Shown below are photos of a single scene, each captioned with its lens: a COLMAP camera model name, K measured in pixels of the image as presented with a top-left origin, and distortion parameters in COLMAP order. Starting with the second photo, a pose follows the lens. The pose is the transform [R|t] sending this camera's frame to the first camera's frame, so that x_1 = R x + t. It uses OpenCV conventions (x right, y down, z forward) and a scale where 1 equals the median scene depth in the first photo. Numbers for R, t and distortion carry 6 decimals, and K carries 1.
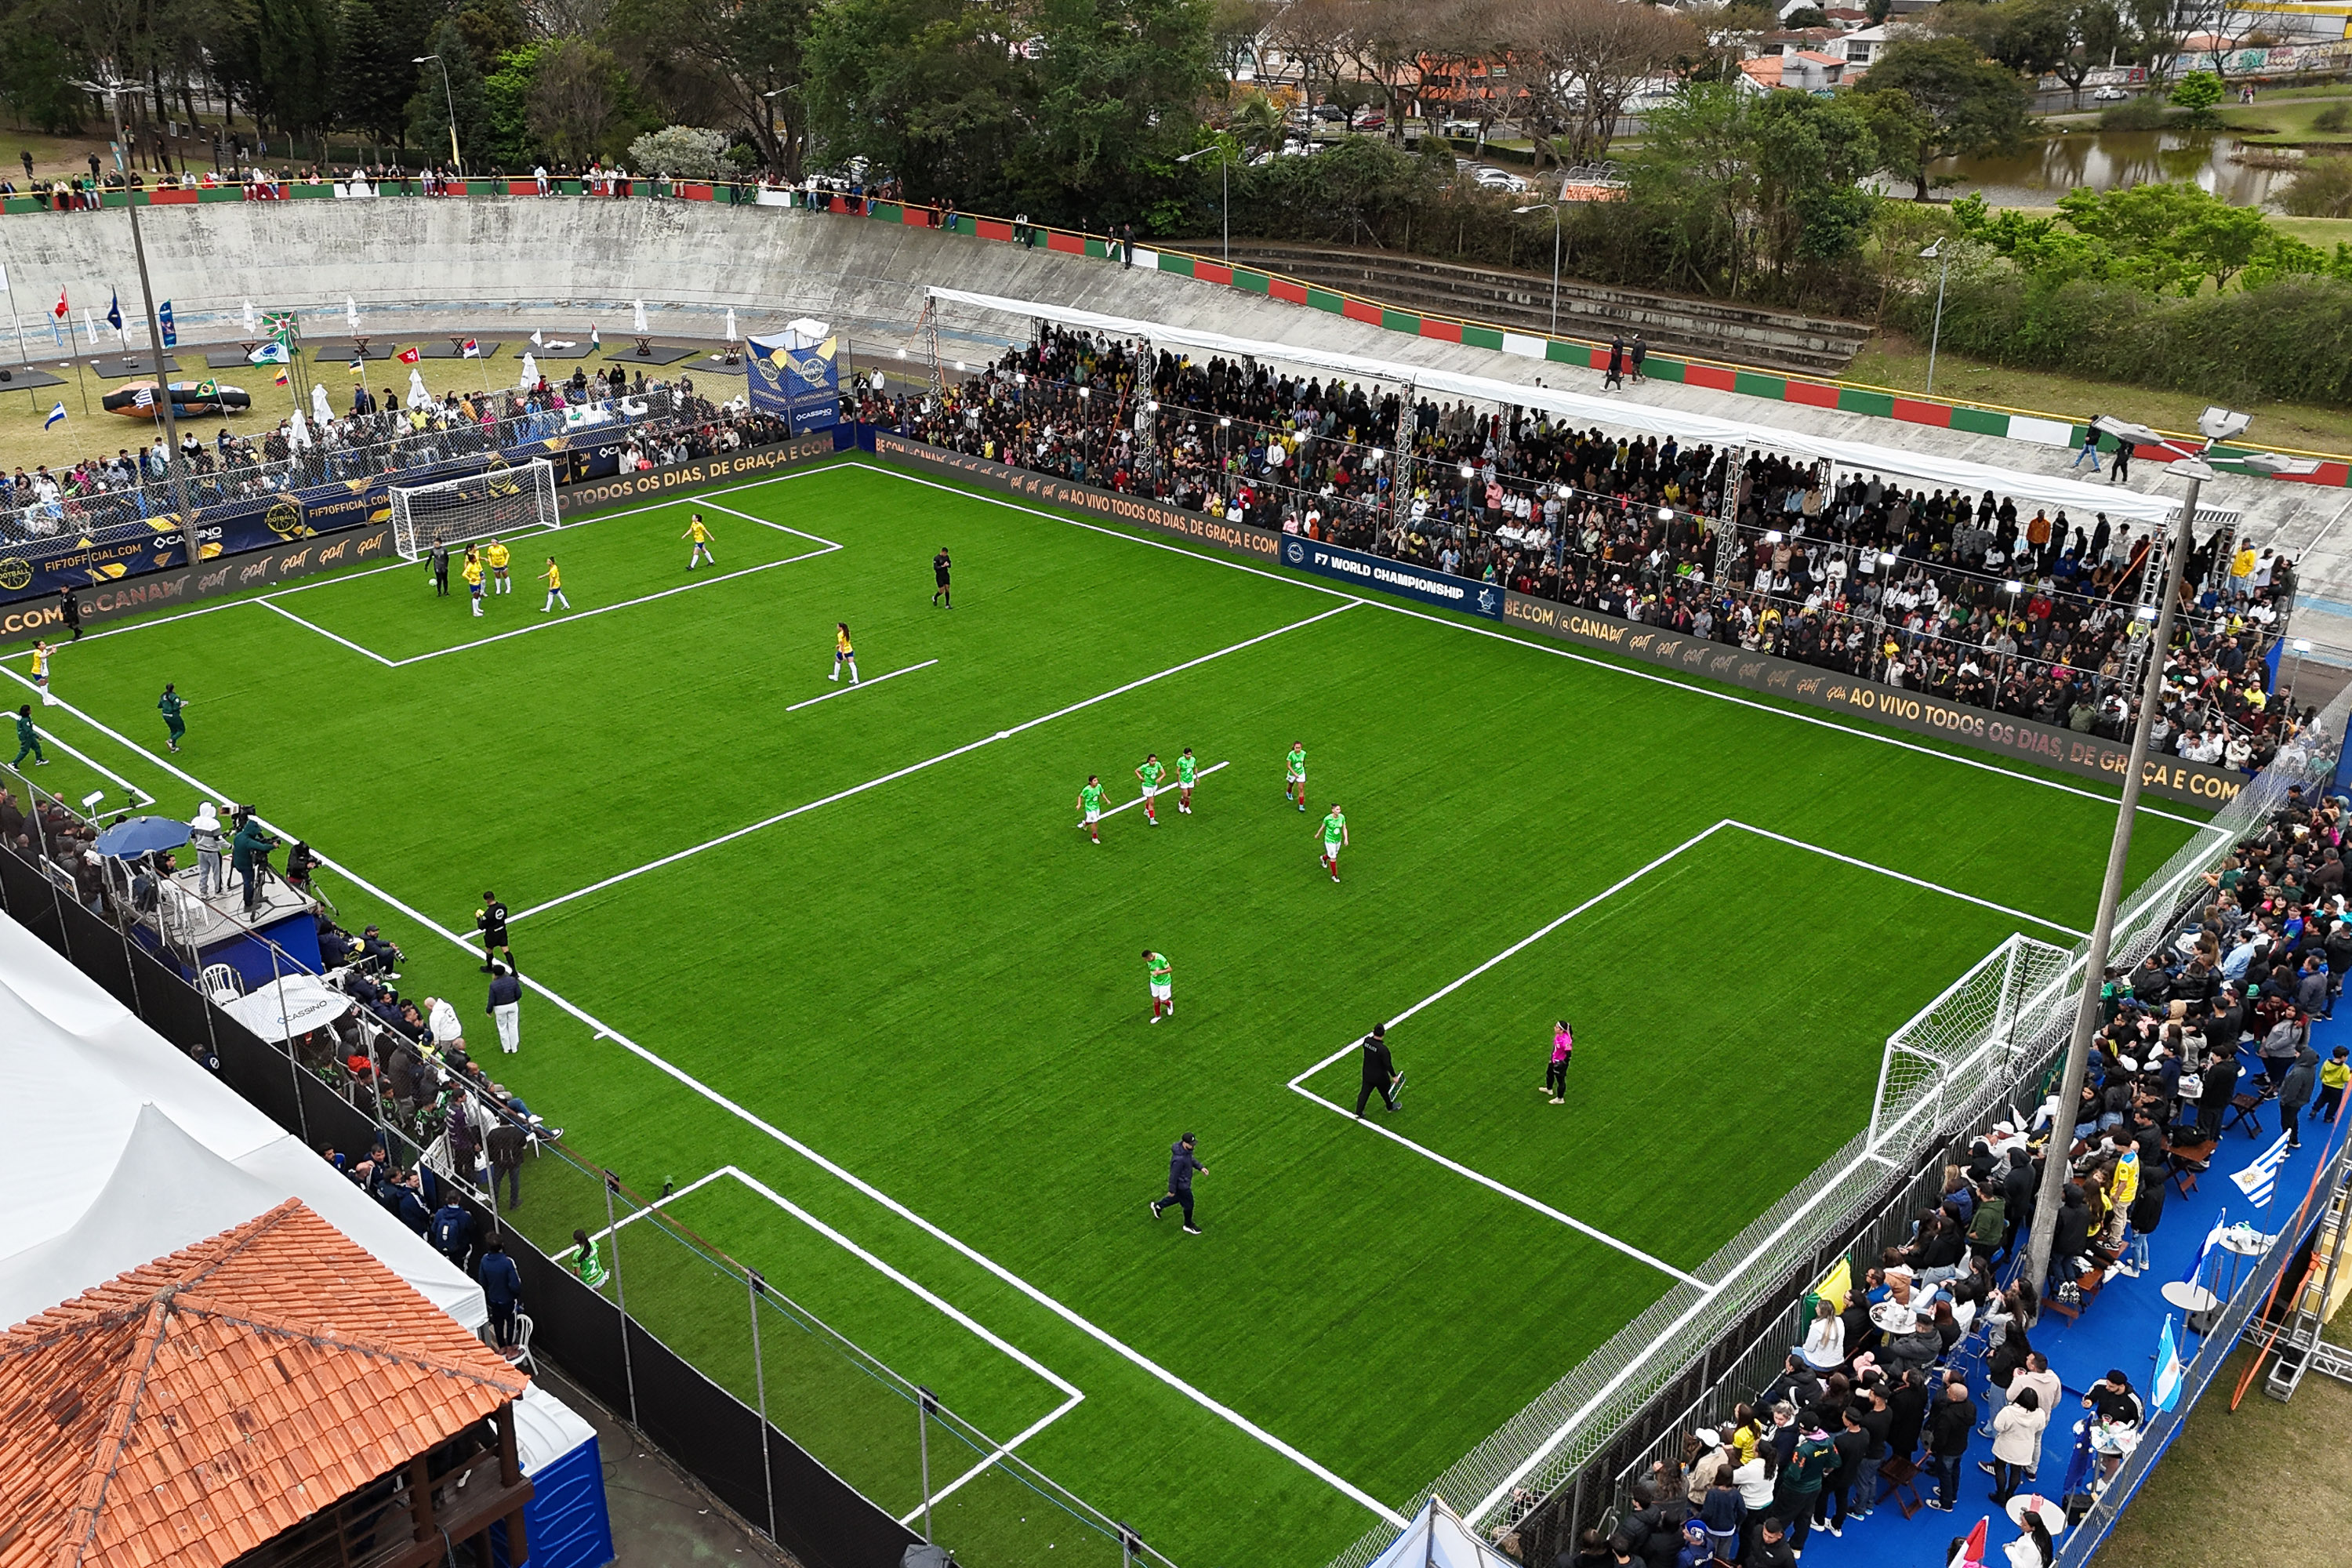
lens RADIAL K [[2031.3, 0, 1135.3], [0, 2031.3, 785.3], [0, 0, 1]] dist [0.121674, -0.202536]
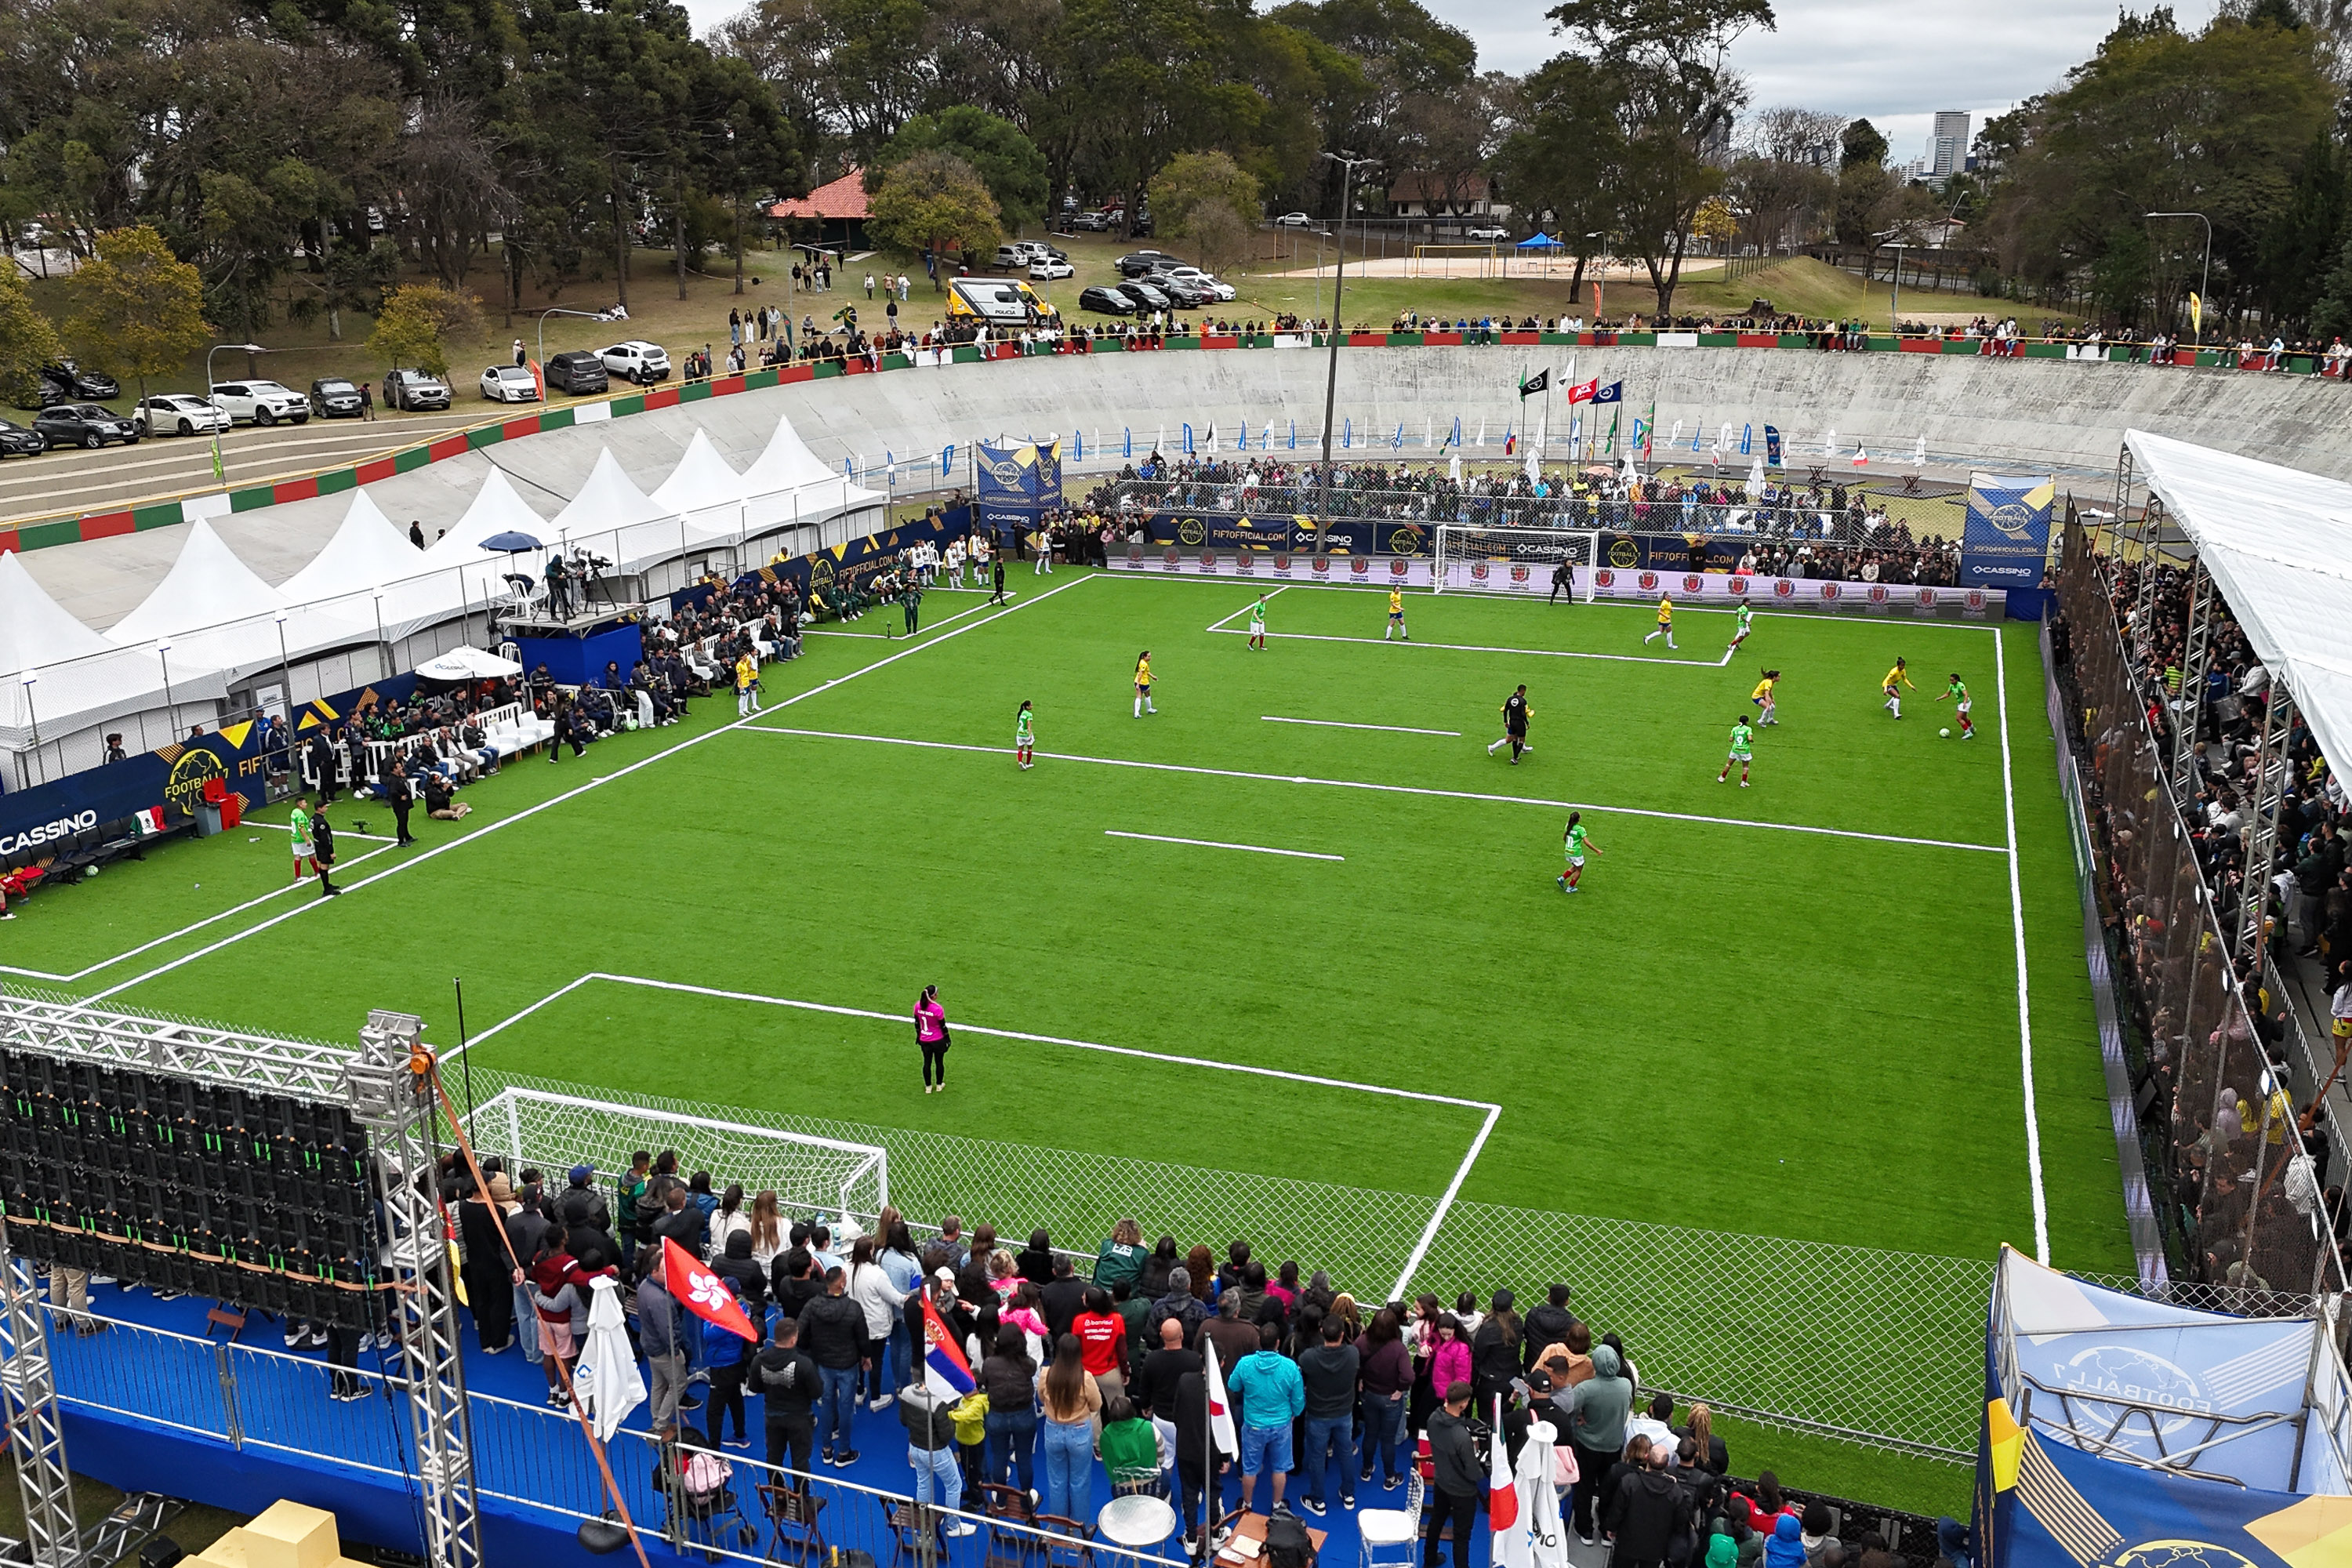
lens RADIAL K [[2034.7, 0, 1176.0], [0, 2034.7, 784.0], [0, 0, 1]] dist [0.102796, -0.124885]
pose [[0.384672, 0.247775, -0.889177, 0.590483], [-0.364312, 0.925851, 0.100388, -0.077205], [0.848118, 0.285321, 0.446416, 0.453176]]
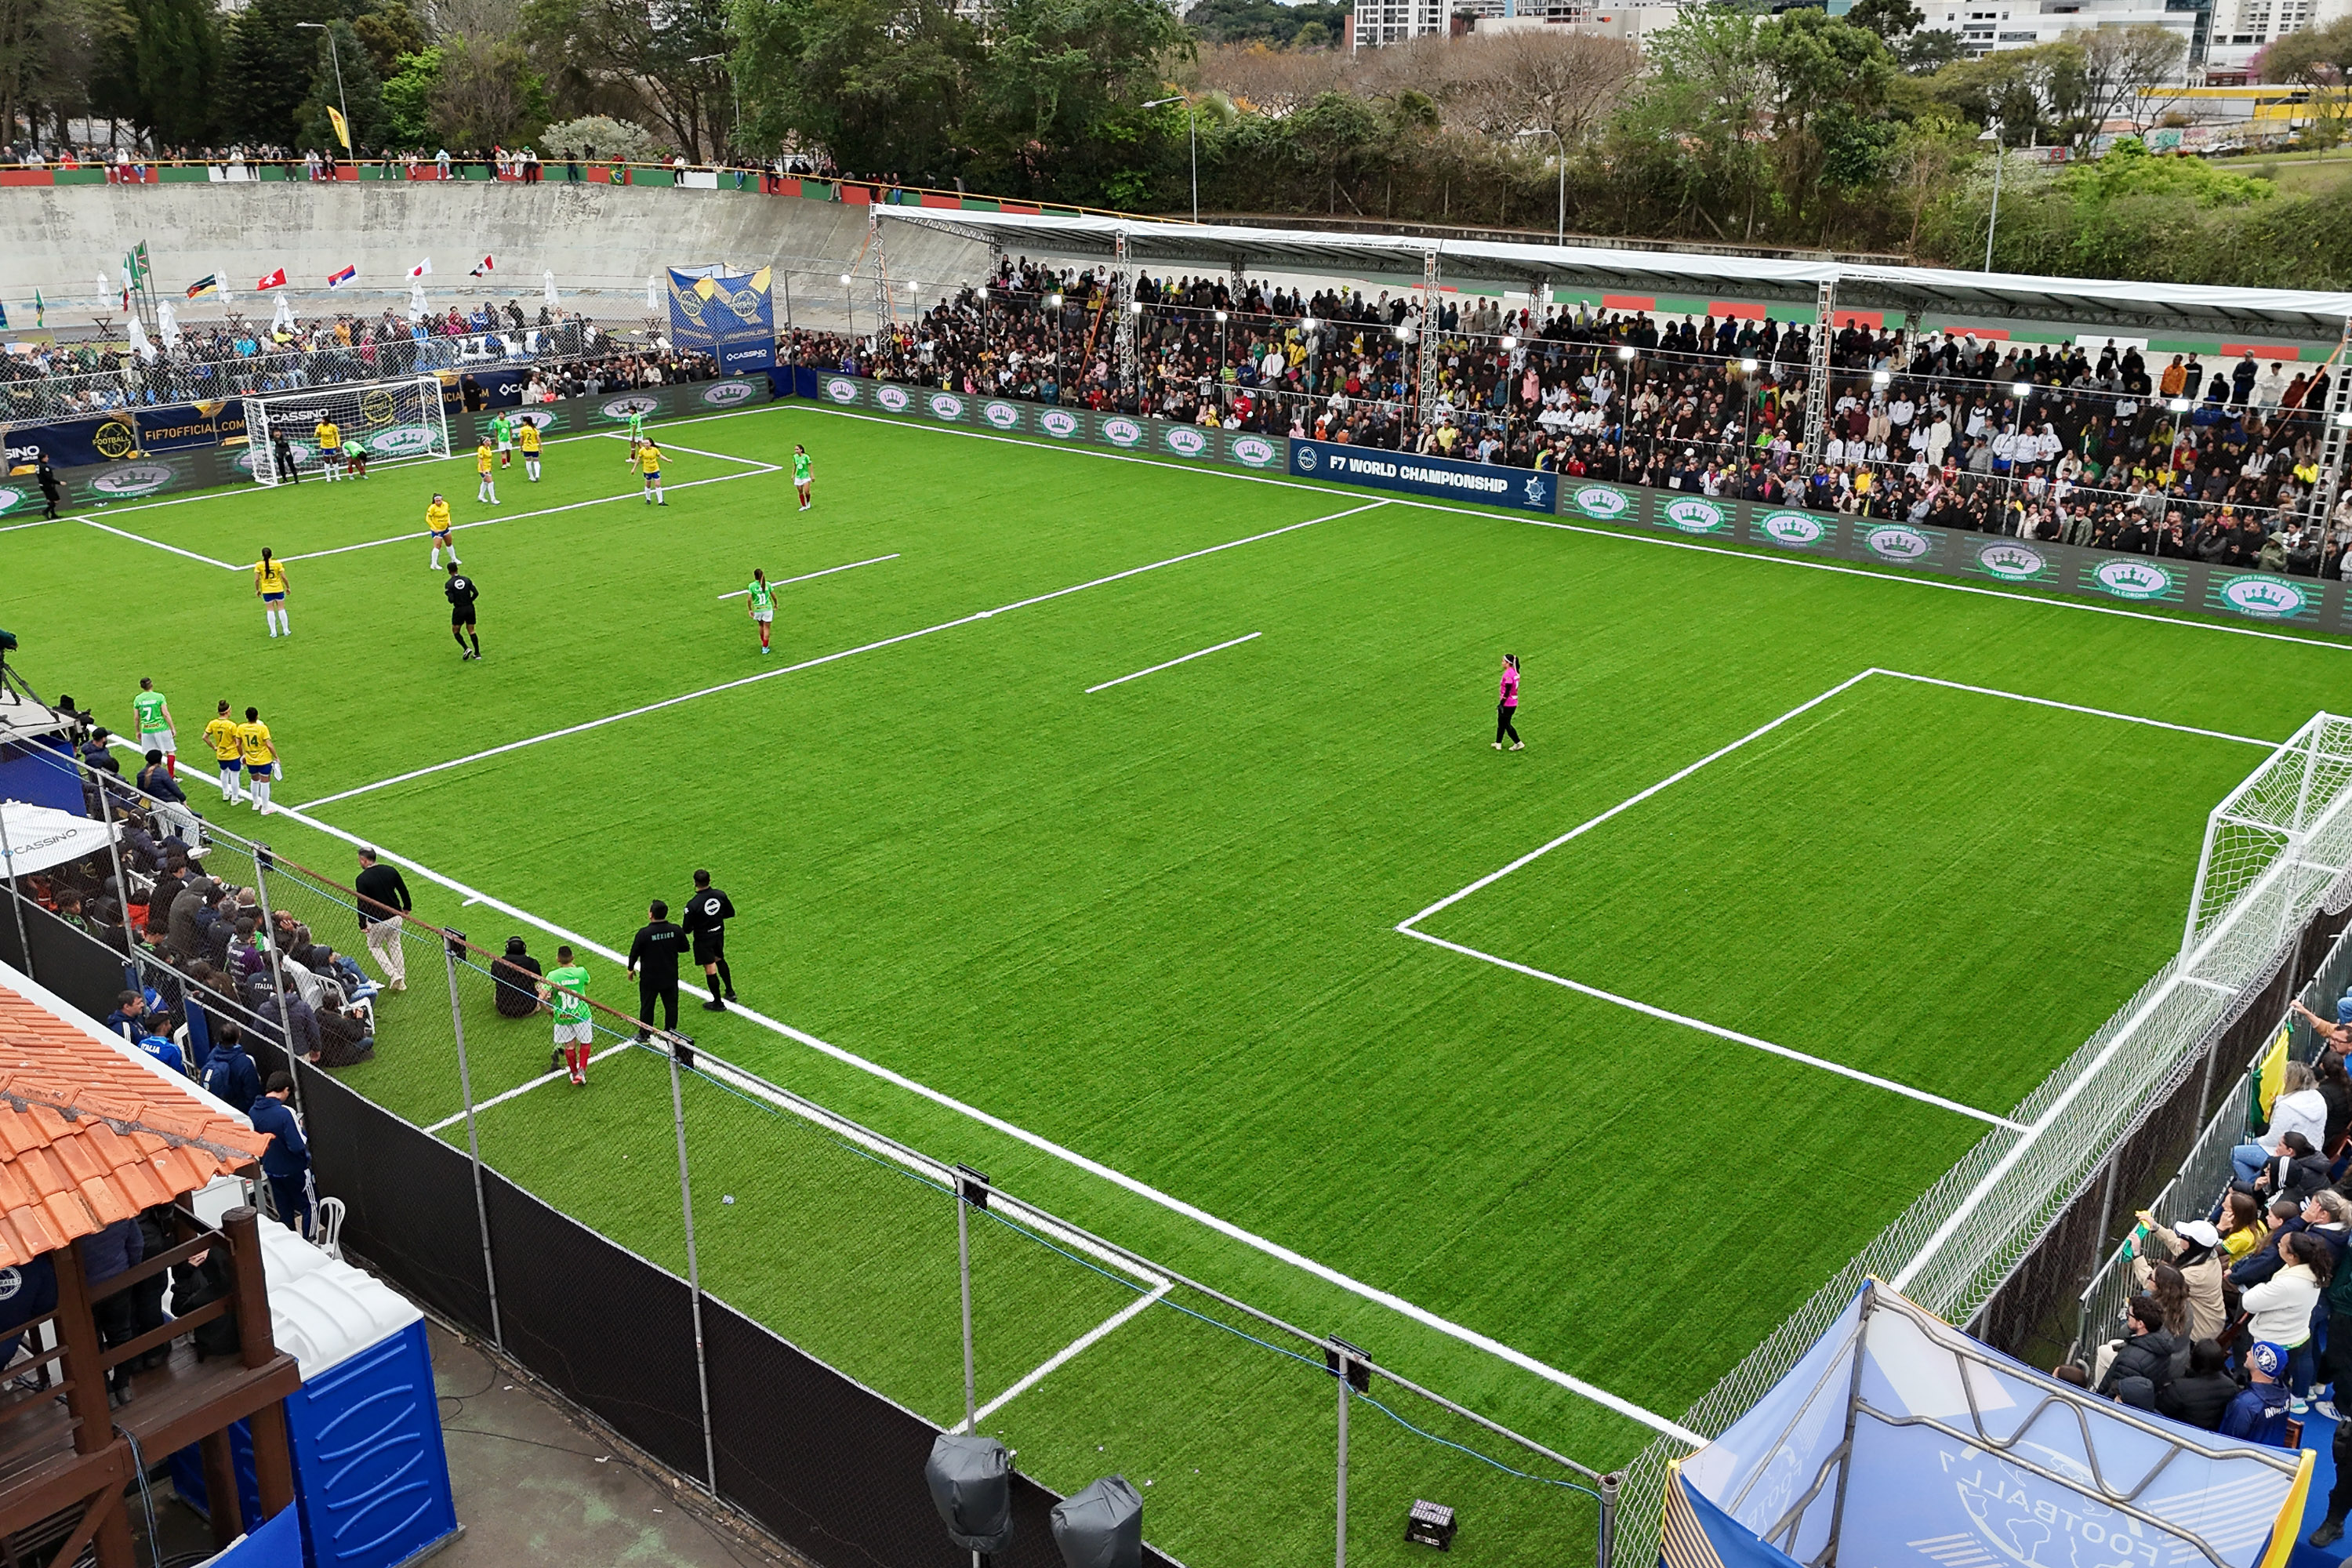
lens RADIAL K [[2034.7, 0, 1176.0], [0, 2034.7, 784.0], [0, 0, 1]] dist [0.102796, -0.124885]
pose [[0.998469, -0.023617, 0.050022, -0.025032], [0.026810, 0.997580, -0.064154, 0.081489], [-0.048386, 0.065397, 0.996686, 0.144833]]
